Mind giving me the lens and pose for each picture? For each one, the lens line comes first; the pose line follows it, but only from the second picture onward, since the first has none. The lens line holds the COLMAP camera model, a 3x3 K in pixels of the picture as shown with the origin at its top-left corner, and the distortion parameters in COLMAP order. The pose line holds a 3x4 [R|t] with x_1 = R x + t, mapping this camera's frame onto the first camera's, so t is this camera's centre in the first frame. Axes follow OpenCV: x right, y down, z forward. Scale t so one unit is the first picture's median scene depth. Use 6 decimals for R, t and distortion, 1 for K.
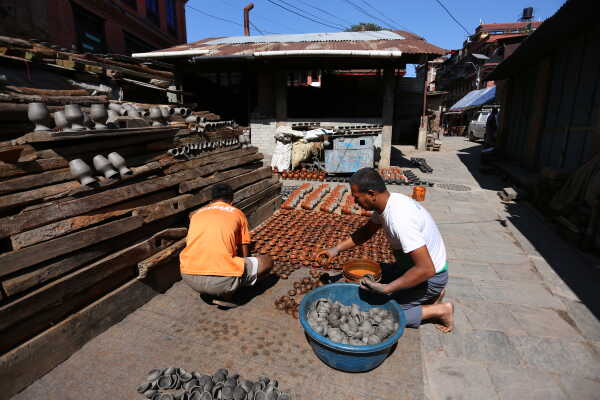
lens RADIAL K [[290.1, 0, 300.0], [0, 290.1, 200.0], [0, 0, 1]] dist [-0.066381, 0.016374]
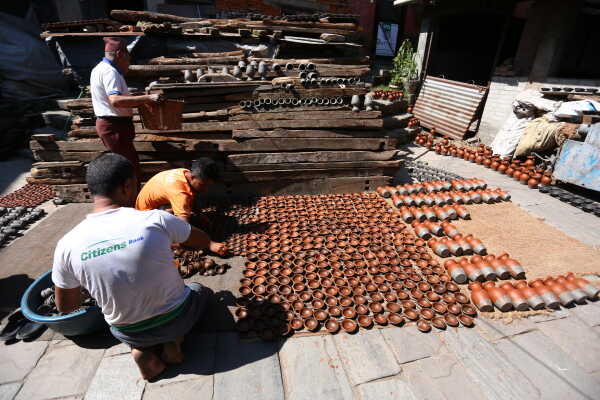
lens RADIAL K [[290.1, 0, 300.0], [0, 290.1, 200.0], [0, 0, 1]] dist [-0.066381, 0.016374]
pose [[0.403861, 0.388448, -0.828254, 0.616118], [-0.246000, 0.918139, 0.310653, -0.173418], [0.881124, 0.078290, 0.466359, 0.504443]]
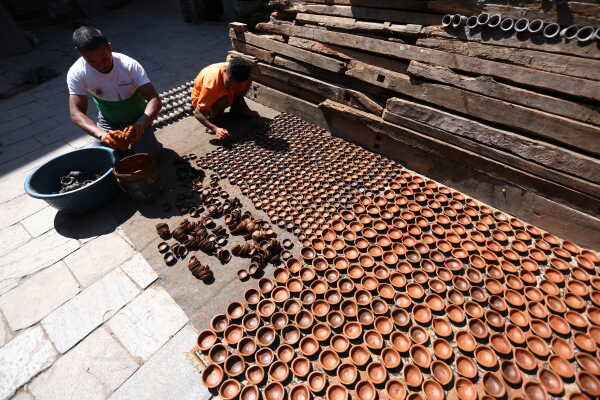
lens RADIAL K [[287.3, 0, 300.0], [0, 287.3, 200.0], [0, 0, 1]] dist [-0.071655, 0.024157]
pose [[-0.417453, 0.600050, -0.682402, 0.355892], [-0.240924, 0.651005, 0.719825, -0.212683], [0.876179, 0.464900, -0.127197, 0.724112]]
